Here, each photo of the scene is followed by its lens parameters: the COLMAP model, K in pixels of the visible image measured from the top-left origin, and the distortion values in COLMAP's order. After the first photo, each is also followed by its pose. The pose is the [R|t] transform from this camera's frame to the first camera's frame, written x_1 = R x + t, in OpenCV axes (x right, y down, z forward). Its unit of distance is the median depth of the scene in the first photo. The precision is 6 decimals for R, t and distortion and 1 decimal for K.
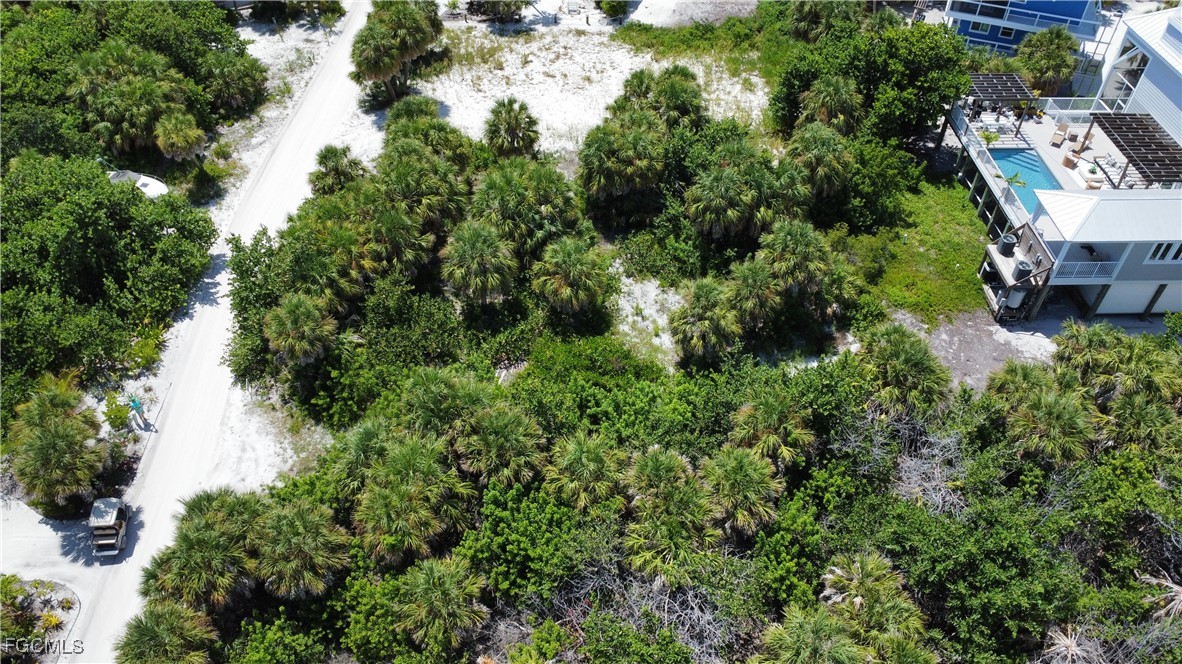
lens RADIAL K [[860.0, 0, 590.5], [0, 860.0, 330.4], [0, 0, 1]] dist [-0.020067, -0.024244]
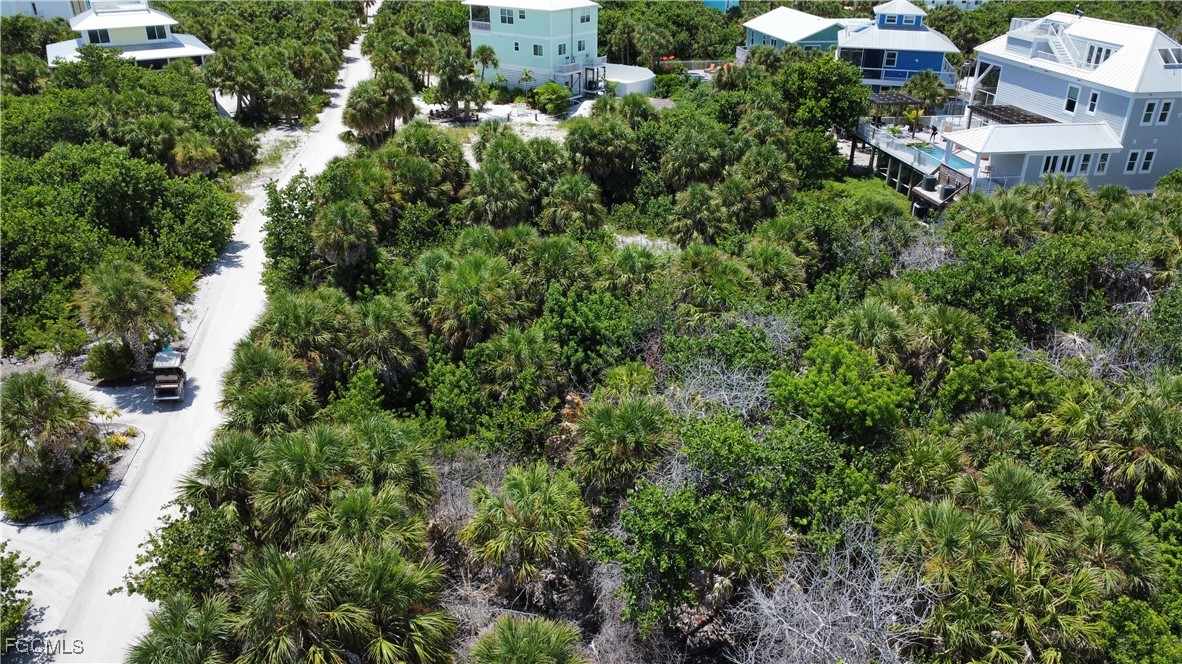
lens RADIAL K [[860.0, 0, 590.5], [0, 860.0, 330.4], [0, 0, 1]] dist [-0.020067, -0.024244]
pose [[0.989502, -0.061878, 0.130602, -0.146815], [0.098937, 0.948773, -0.300068, 0.390745], [-0.105344, 0.309840, 0.944935, -0.022546]]
